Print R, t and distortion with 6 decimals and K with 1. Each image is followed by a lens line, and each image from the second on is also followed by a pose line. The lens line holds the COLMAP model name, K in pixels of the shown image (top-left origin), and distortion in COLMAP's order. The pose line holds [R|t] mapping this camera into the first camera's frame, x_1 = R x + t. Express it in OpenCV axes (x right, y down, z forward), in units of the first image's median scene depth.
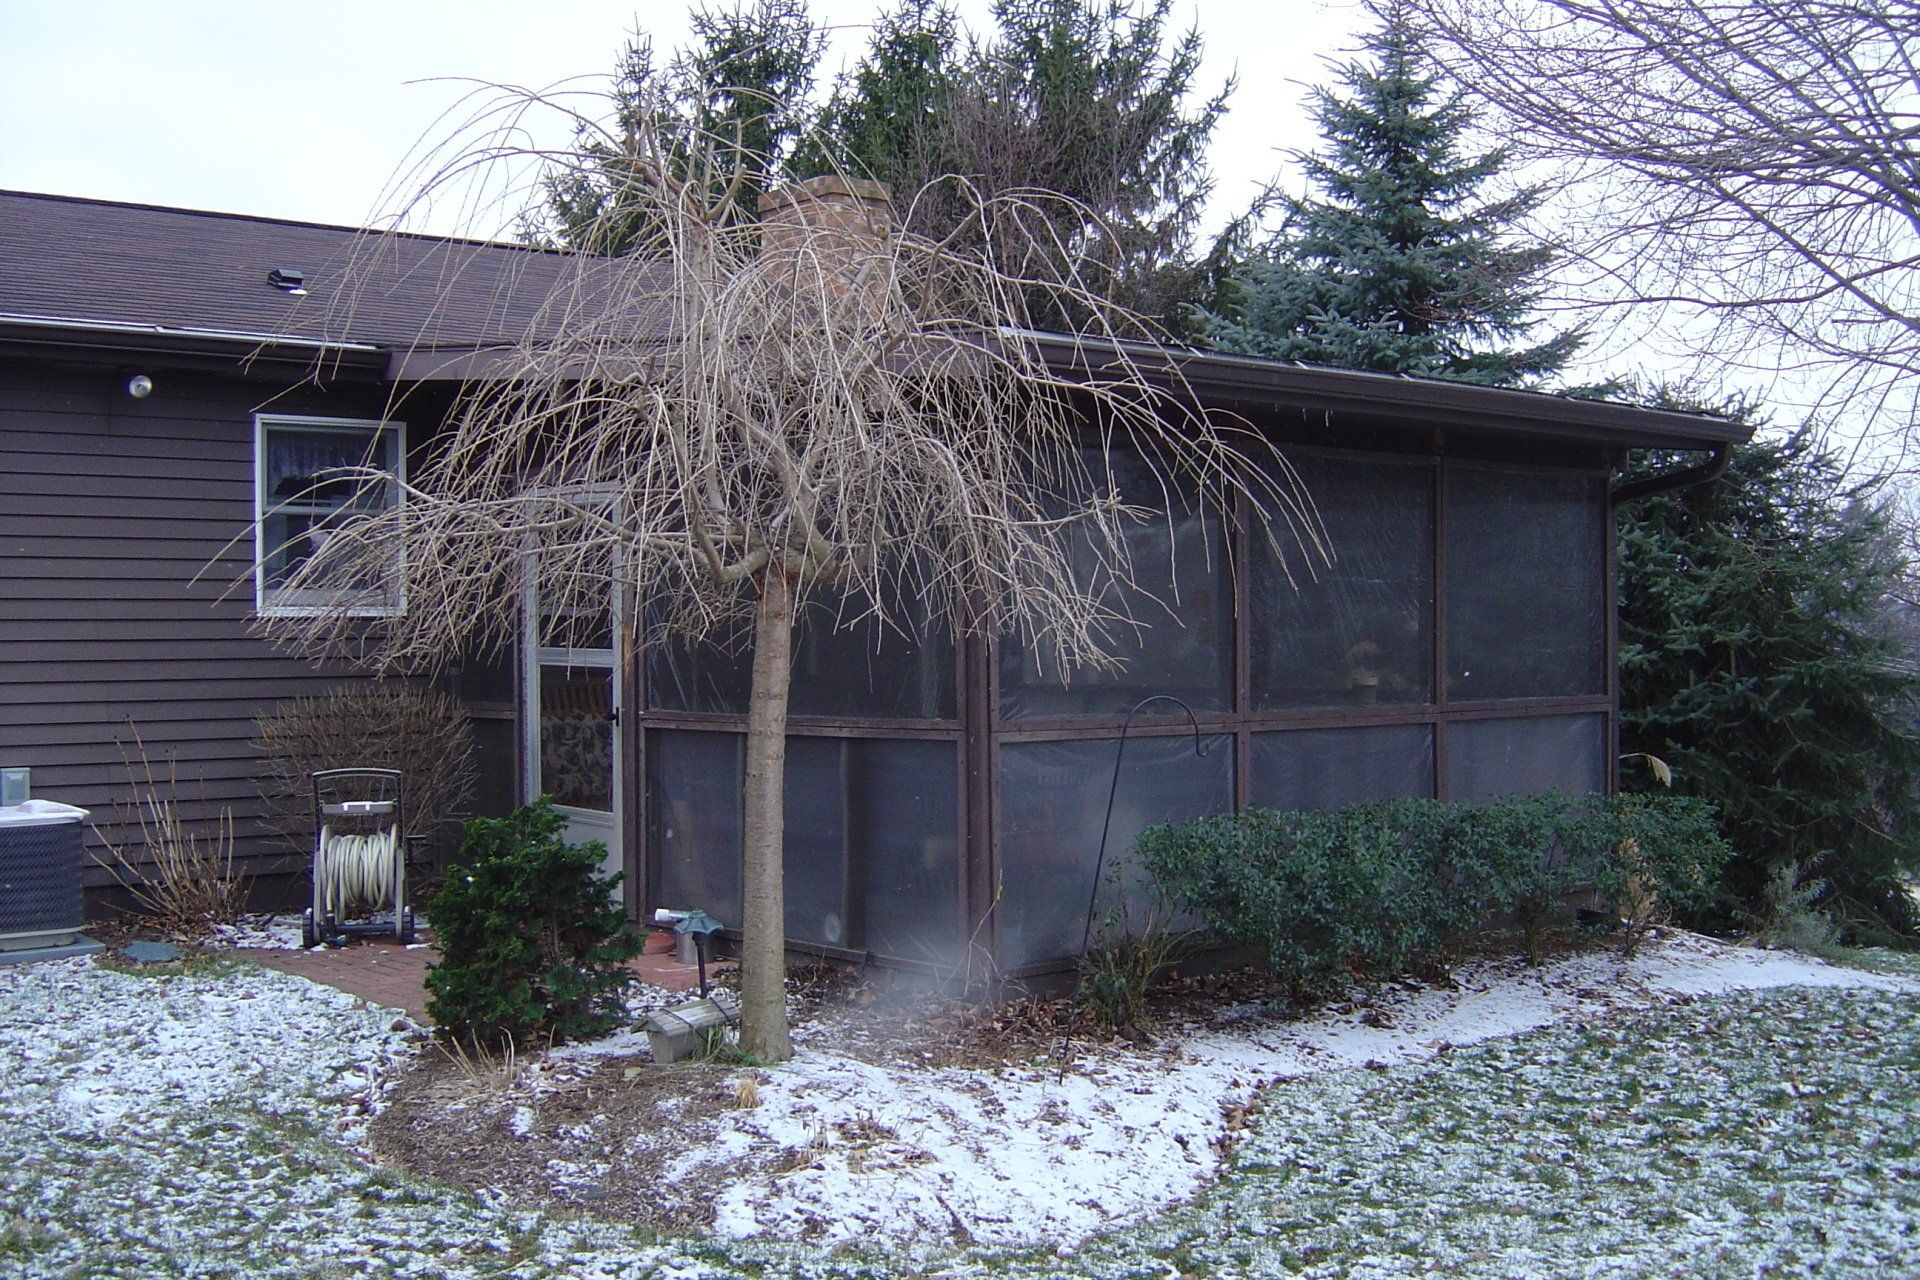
lens RADIAL K [[2035.7, 0, 960.0], [0, 2035.7, 640.0], [0, 0, 1]] dist [0.068342, -0.396458]
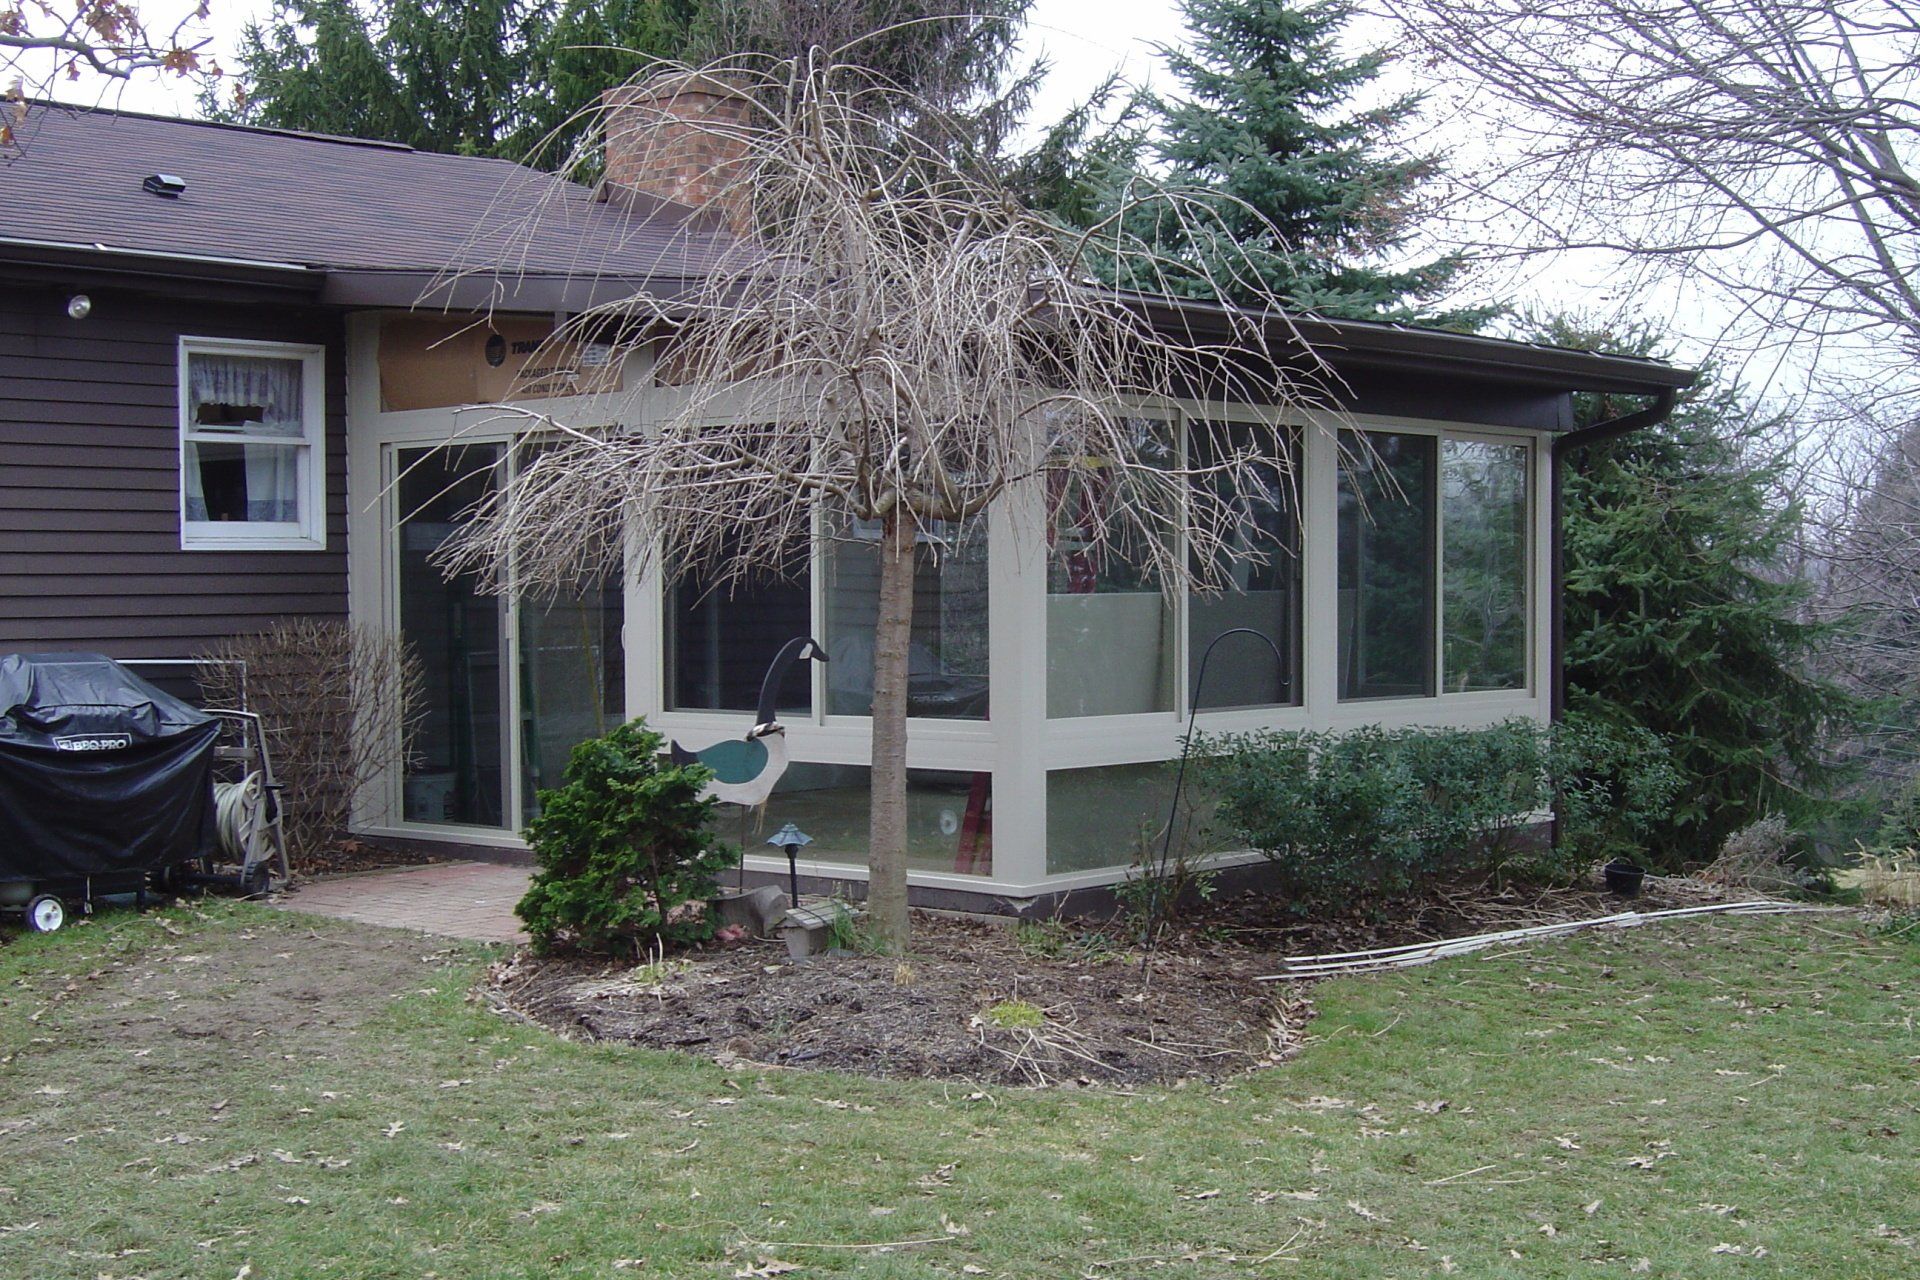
lens RADIAL K [[2704.6, 0, 960.0], [0, 2704.6, 640.0], [0, 0, 1]] dist [-0.021407, -0.003182]
pose [[0.988398, -0.002365, 0.151866, -0.107861], [0.000195, 0.999898, 0.014304, 0.007574], [-0.151884, -0.014109, 0.988298, -0.177420]]
